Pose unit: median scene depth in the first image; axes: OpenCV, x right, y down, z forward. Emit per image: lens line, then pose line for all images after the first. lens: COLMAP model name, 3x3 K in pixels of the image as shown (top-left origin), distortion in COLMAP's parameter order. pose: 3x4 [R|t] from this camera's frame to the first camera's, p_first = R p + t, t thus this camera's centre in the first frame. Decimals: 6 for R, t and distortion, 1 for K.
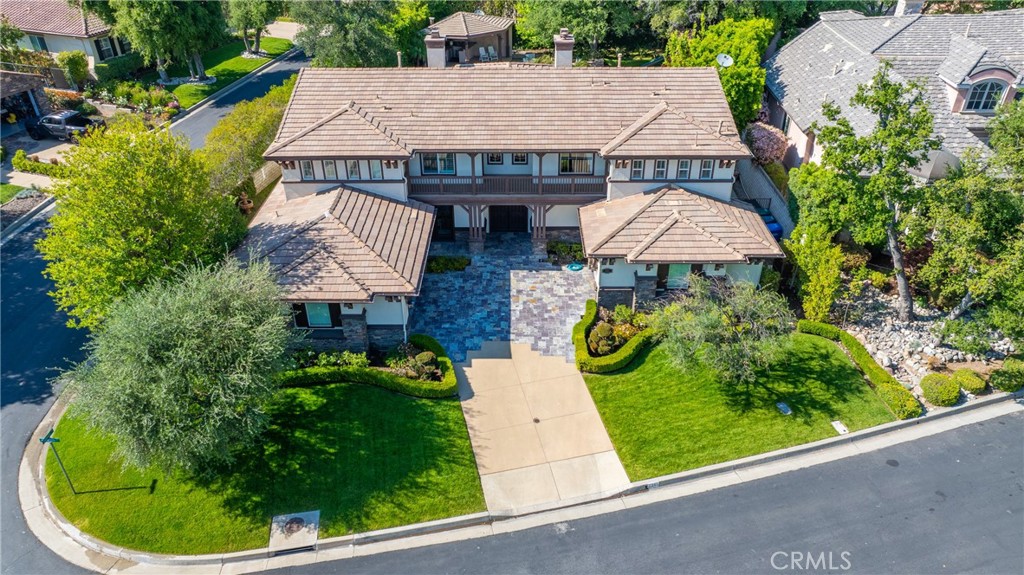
lens RADIAL K [[724.7, 0, 514.1], [0, 724.7, 288.8], [0, 0, 1]] dist [-0.003958, -0.002598]
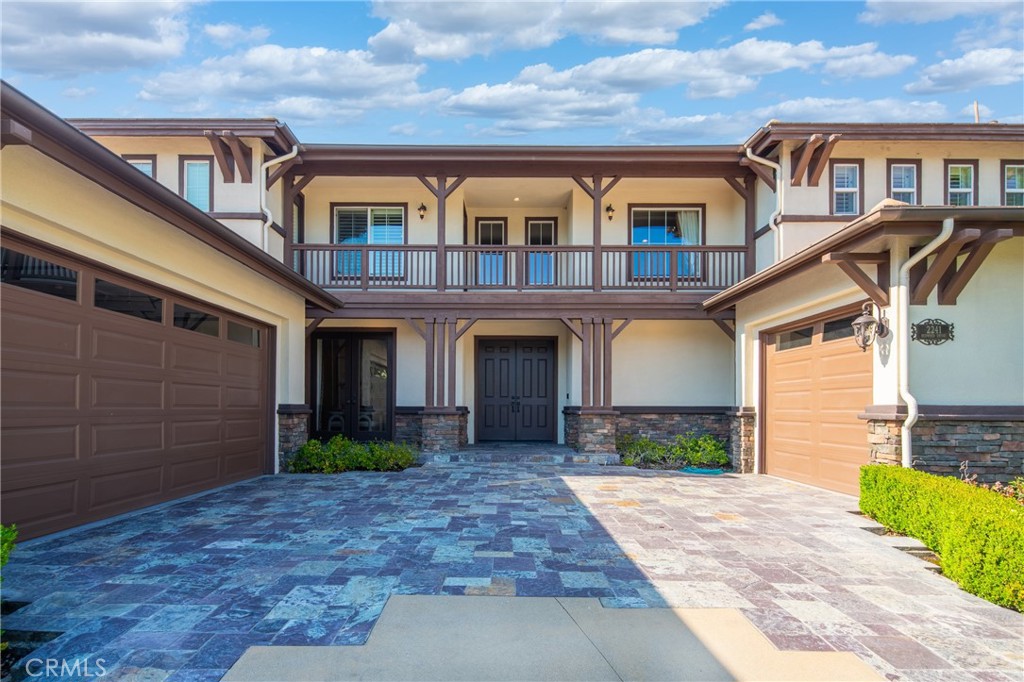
lens RADIAL K [[503.0, 0, 502.0], [0, 503.0, 403.9], [0, 0, 1]] dist [-0.000006, -0.000740]
pose [[0.999935, 0.009447, 0.006459, -0.022144], [-0.004423, 0.839602, -0.543185, 0.089957], [-0.010554, 0.543121, 0.839588, 0.844768]]
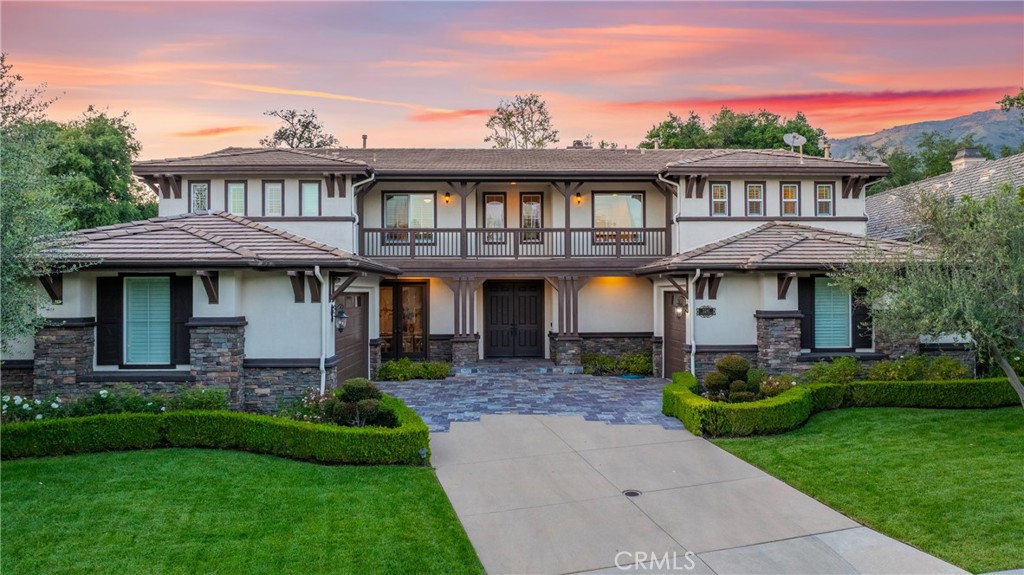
lens RADIAL K [[724.7, 0, 513.4], [0, 724.7, 288.4], [0, 0, 1]] dist [-0.003958, -0.002598]
pose [[0.999092, 0.001025, 0.042598, -0.041472], [0.022223, 0.840437, -0.541453, 0.251186], [-0.036356, 0.541908, 0.839651, 0.515275]]
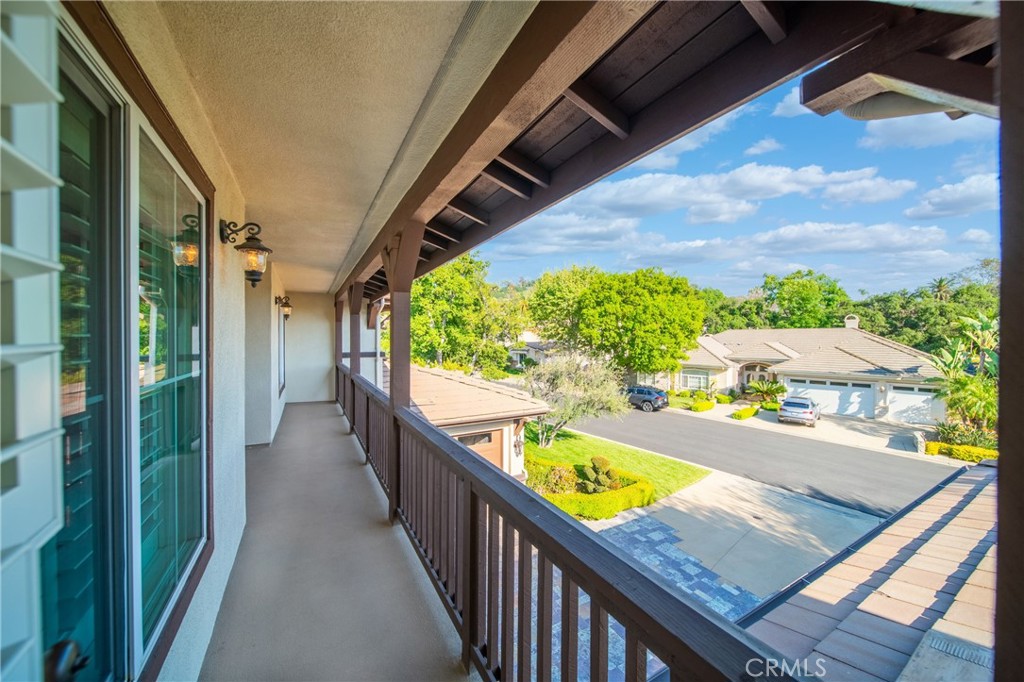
lens RADIAL K [[365.9, 0, 512.5], [0, 365.9, 342.6], [0, 0, 1]] dist [0.001729, 0.000212]
pose [[-0.500200, -0.001626, 0.865909, -0.155101], [0.466747, 0.841782, 0.271201, -0.185367], [-0.729347, 0.539815, -0.420300, 1.062716]]
